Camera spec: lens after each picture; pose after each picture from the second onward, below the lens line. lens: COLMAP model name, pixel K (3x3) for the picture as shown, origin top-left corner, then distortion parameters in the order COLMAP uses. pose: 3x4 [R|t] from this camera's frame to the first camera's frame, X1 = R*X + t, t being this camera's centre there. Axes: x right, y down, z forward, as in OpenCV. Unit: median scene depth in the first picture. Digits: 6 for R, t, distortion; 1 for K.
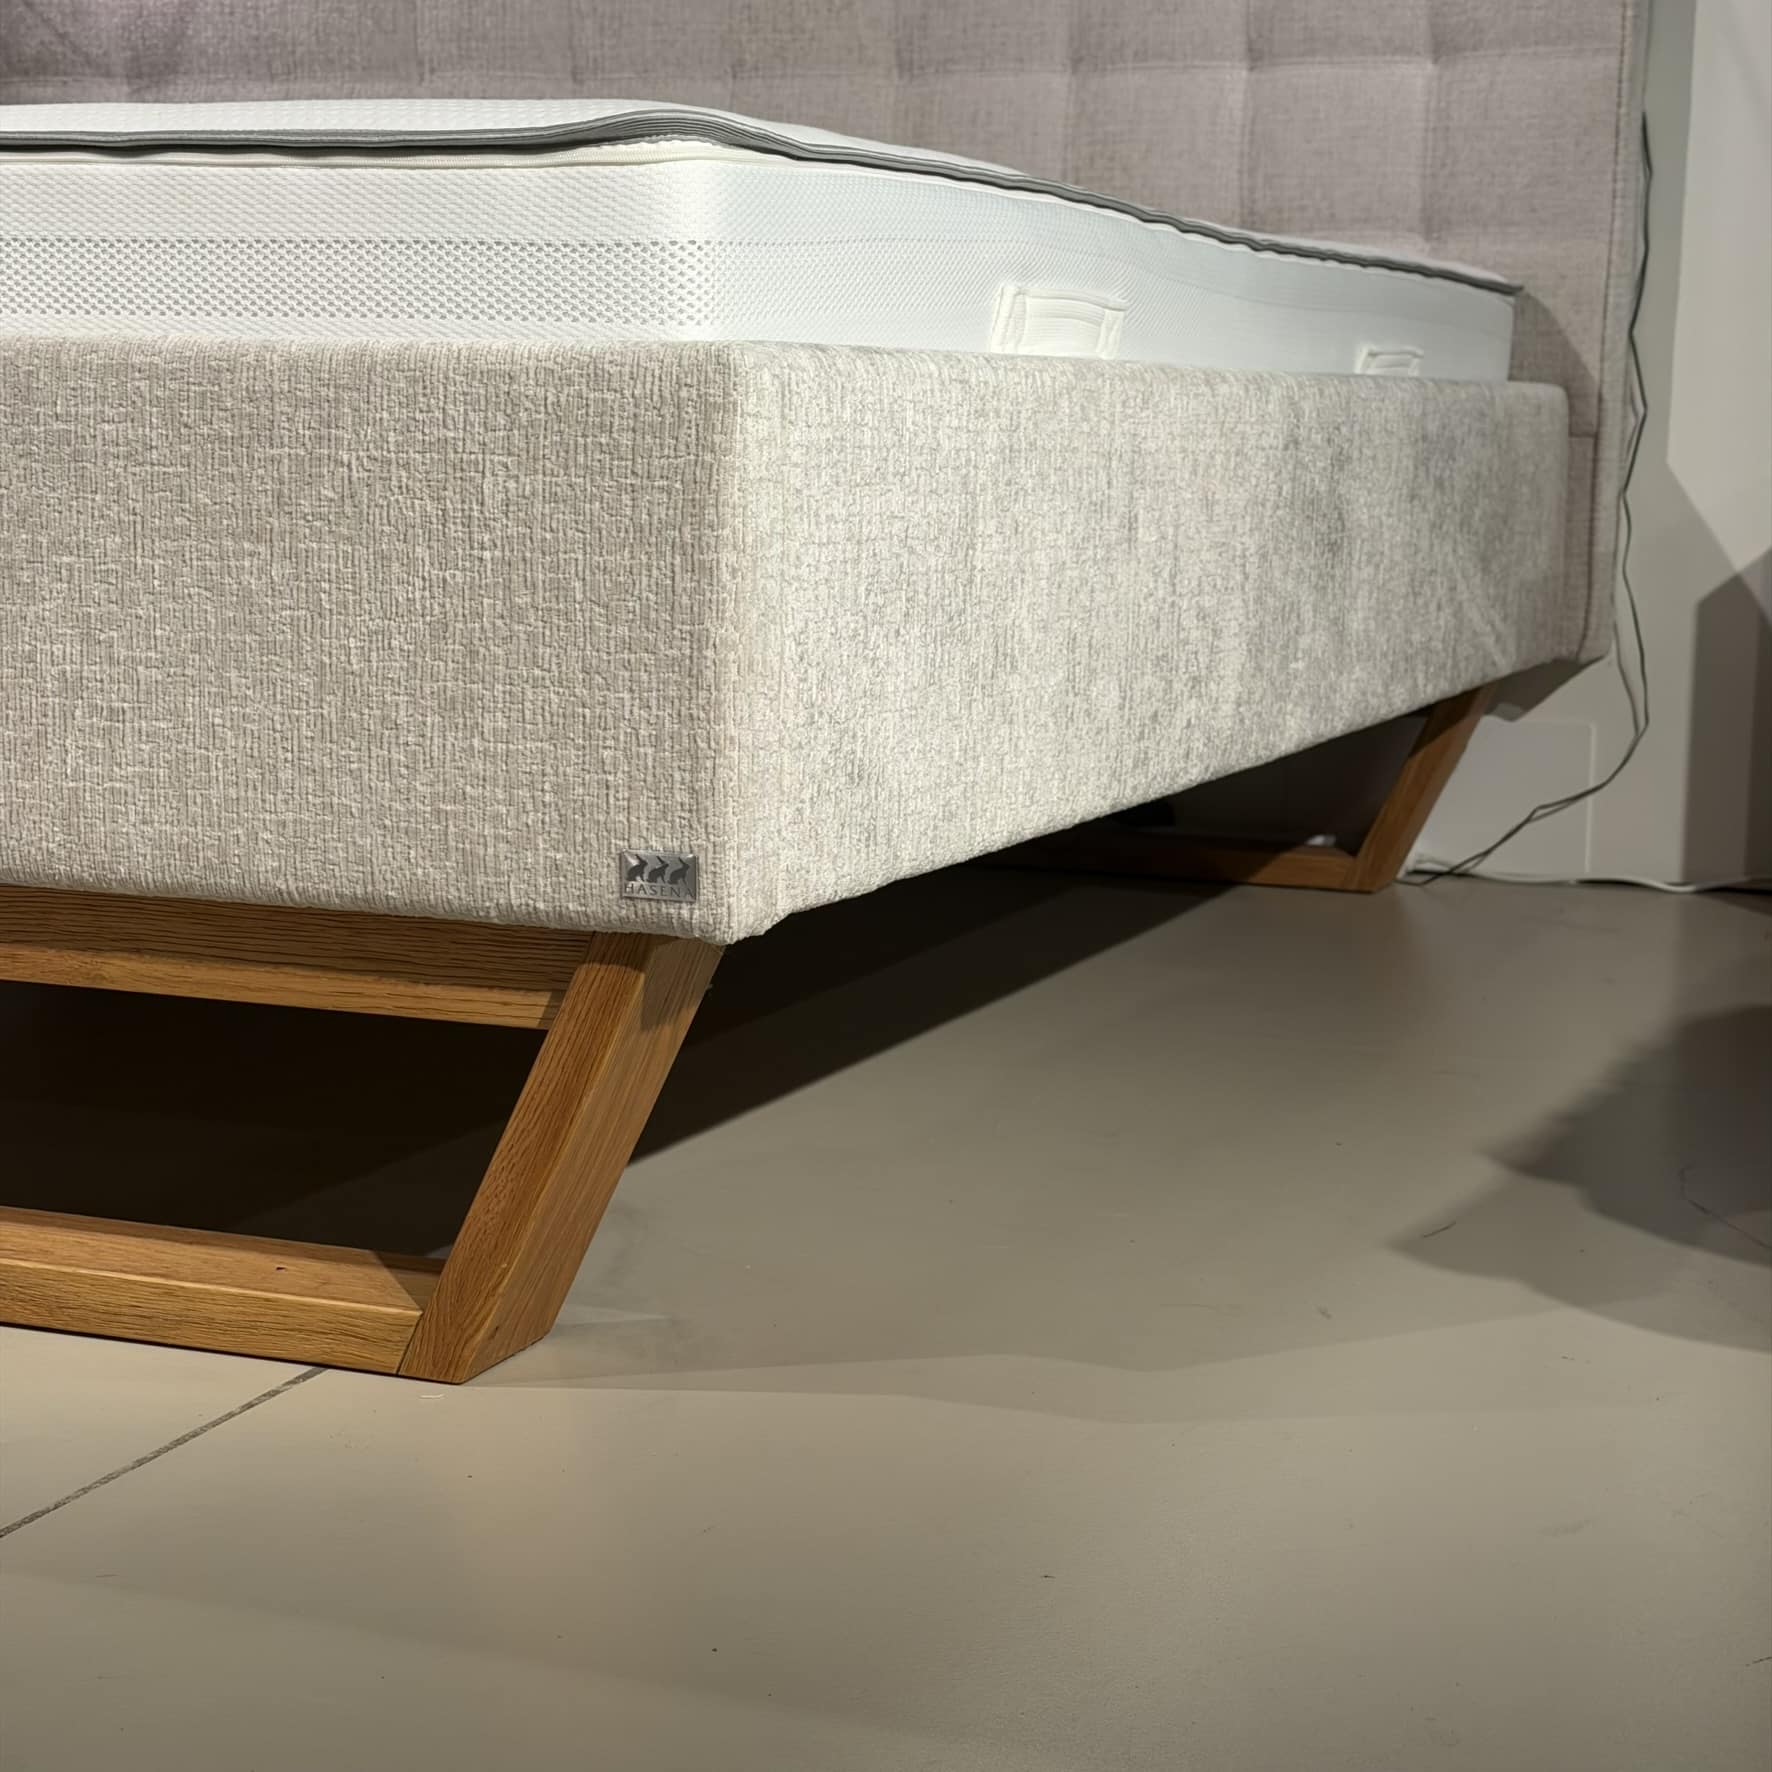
lens RADIAL K [[3324.5, 0, 880.8], [0, 3324.5, 899.2], [0, 0, 1]] dist [0.161477, 0.000000]
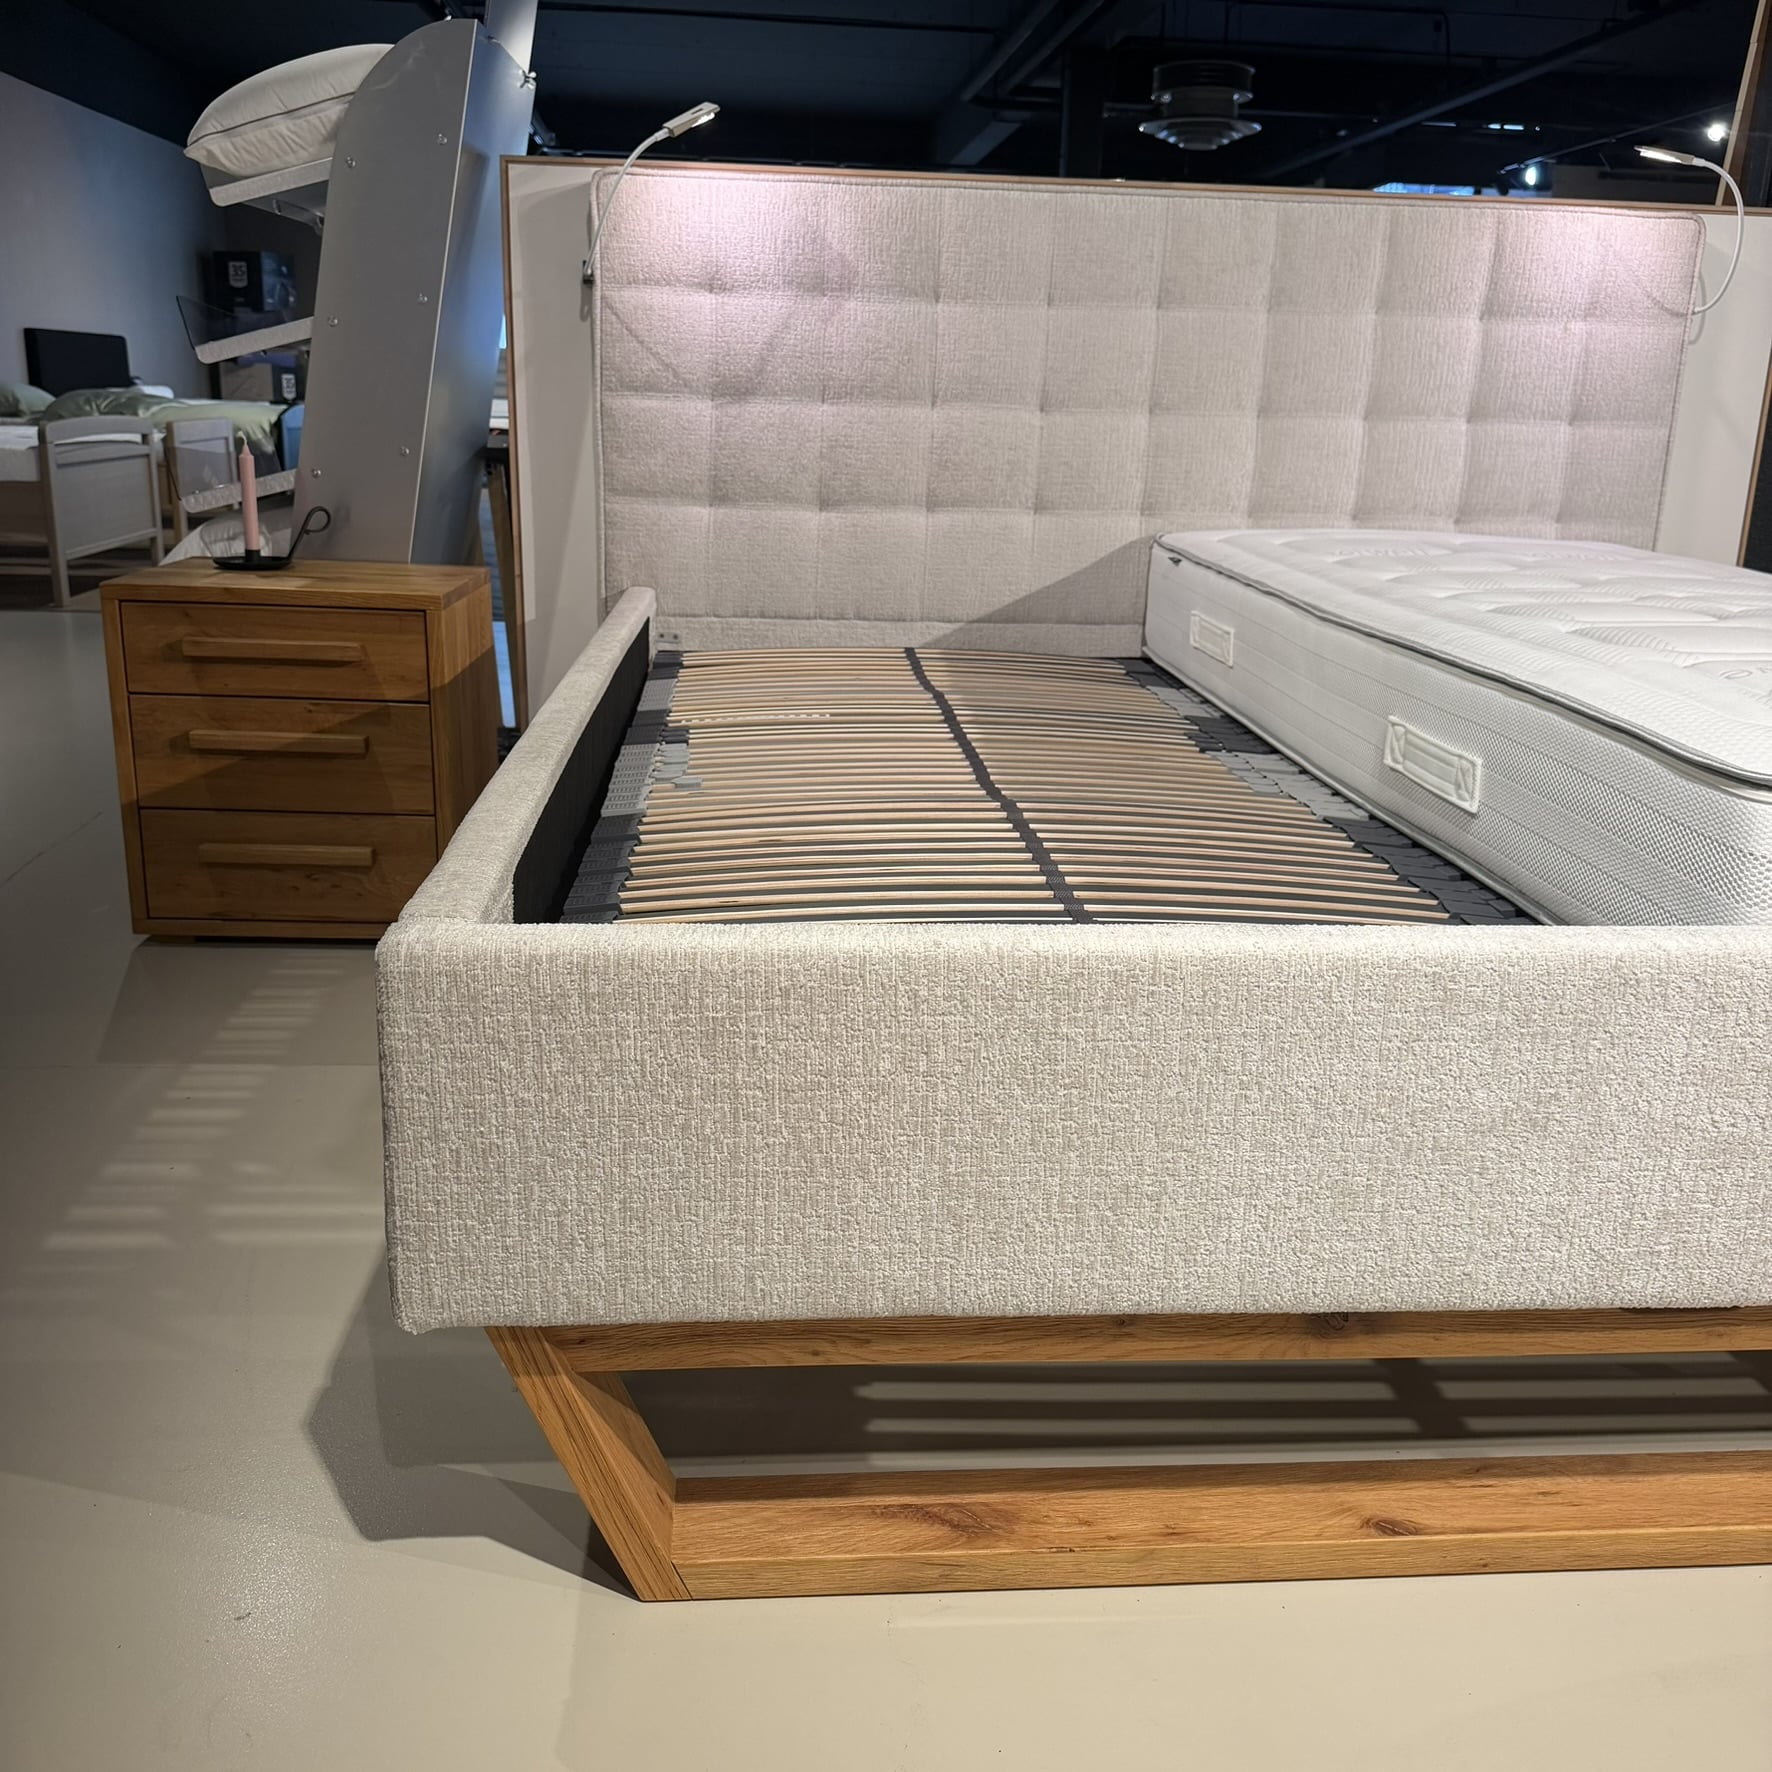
lens RADIAL K [[1698.6, 0, 879.0], [0, 1698.6, 874.2], [0, 0, 1]] dist [0.022737, 0.000000]
pose [[0.898815, -0.109786, 0.424358, -0.577516], [0.049335, 0.987312, 0.150934, -0.168205], [-0.435544, -0.114726, 0.892827, 0.324726]]
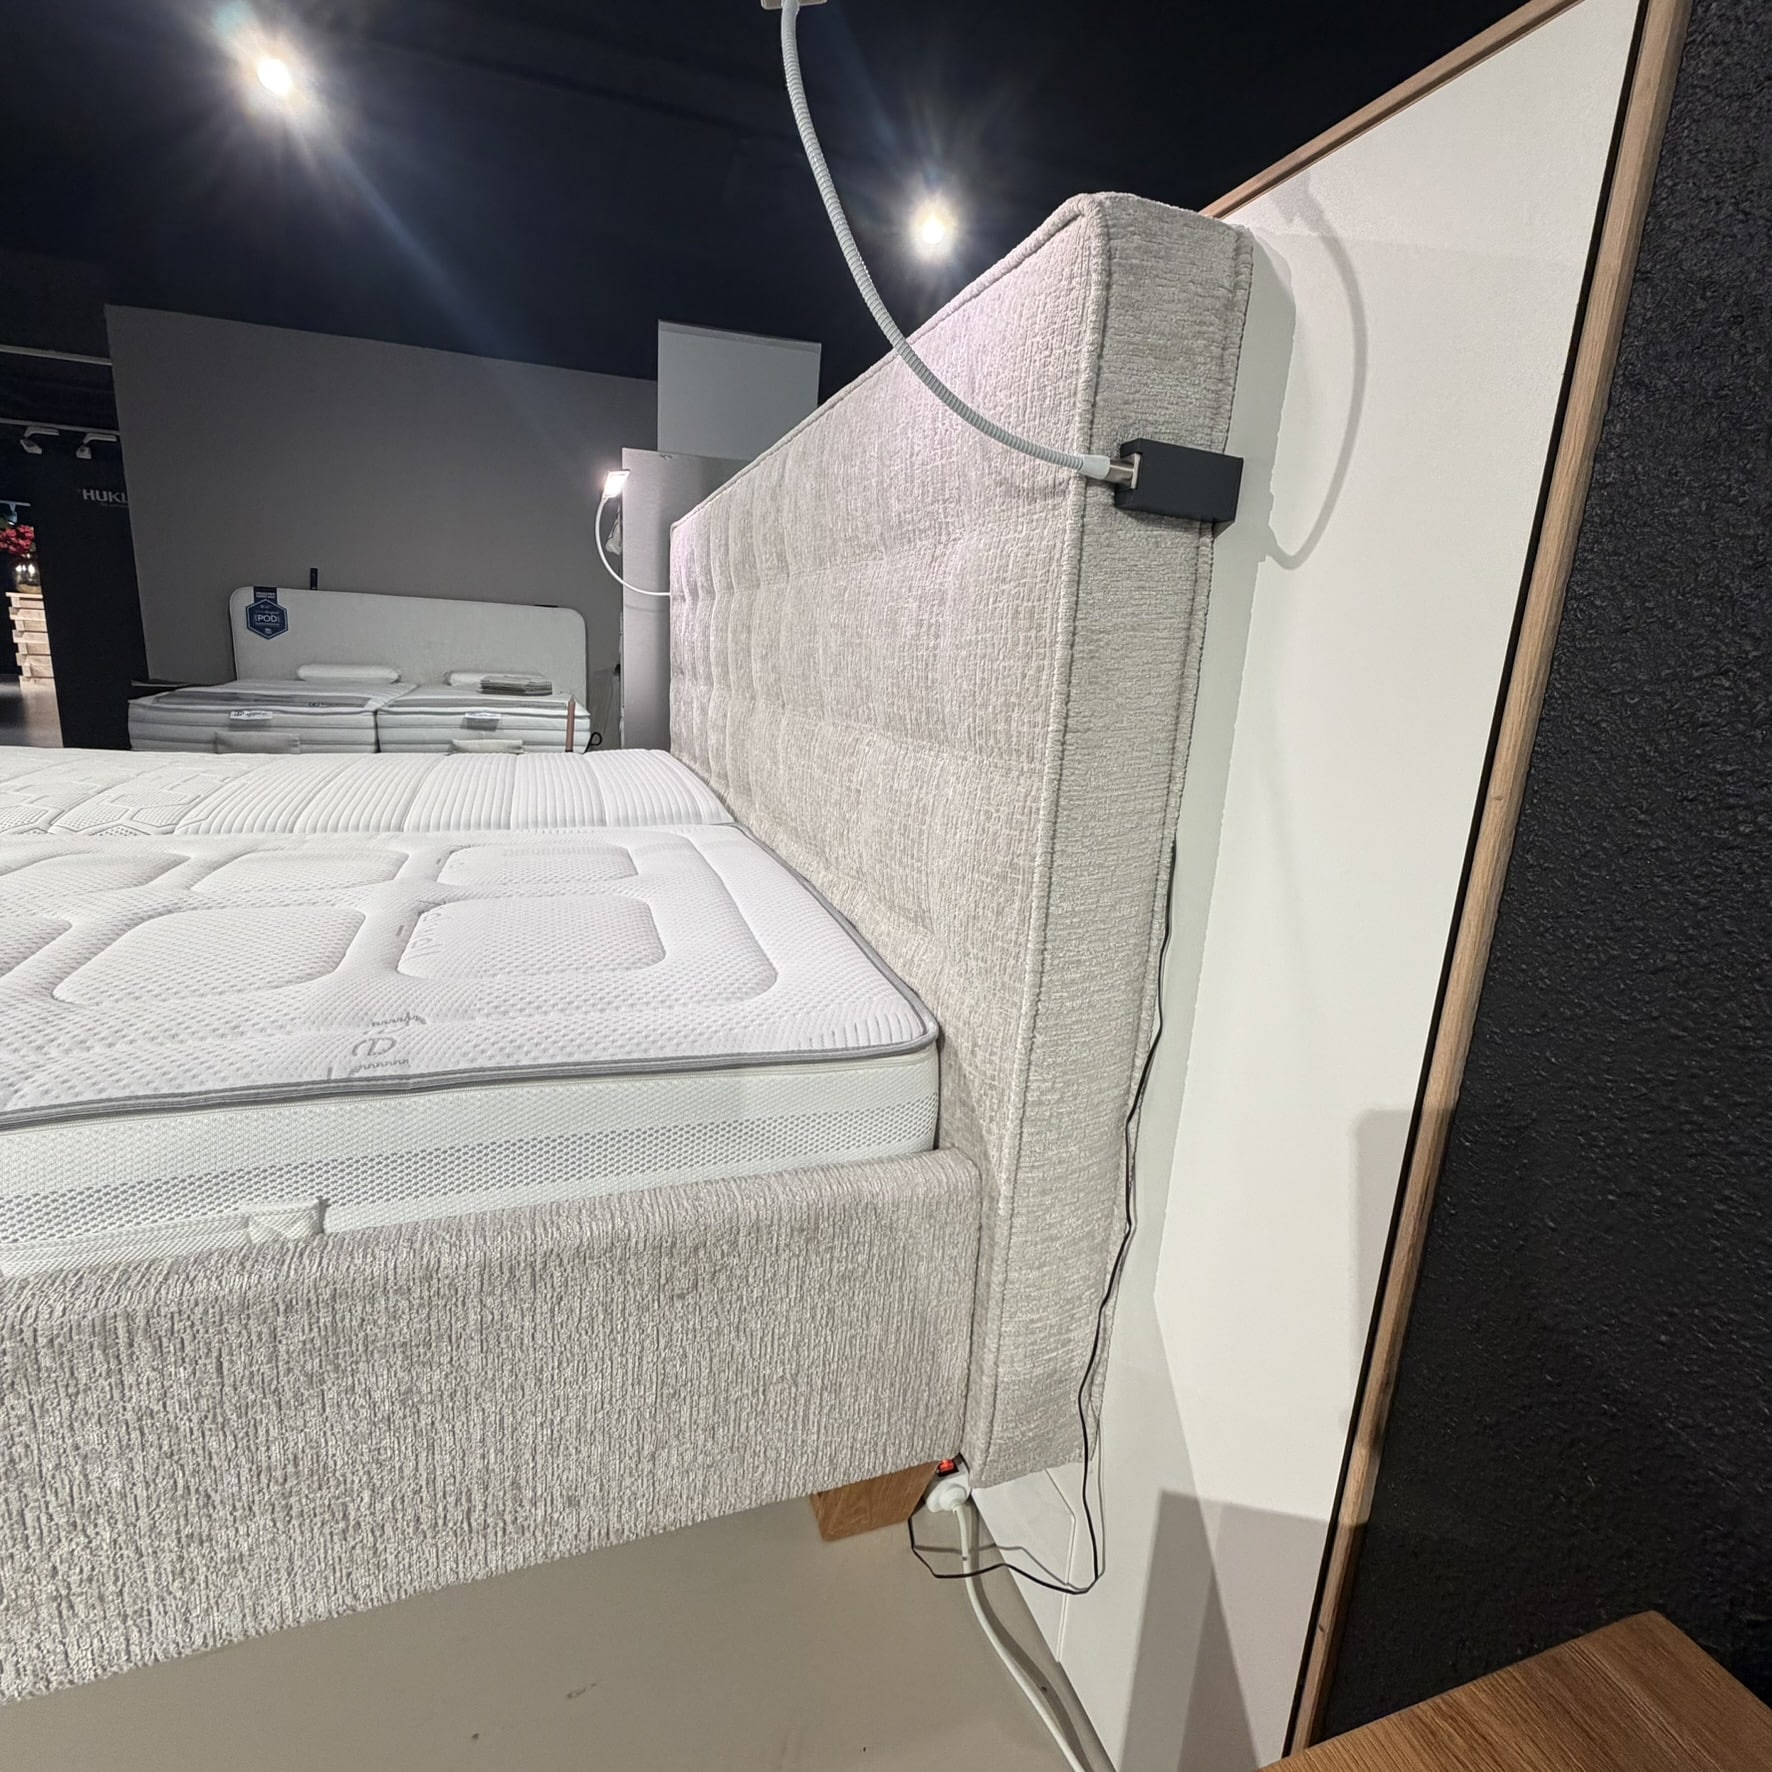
lens RADIAL K [[945.7, 0, 880.5], [0, 945.7, 880.1], [0, 0, 1]] dist [0.002859, -0.001066]
pose [[0.659533, 0.191423, -0.726893, 0.336807], [-0.154323, 0.980913, 0.118296, -0.243040], [0.735663, 0.034156, 0.676486, 0.823729]]
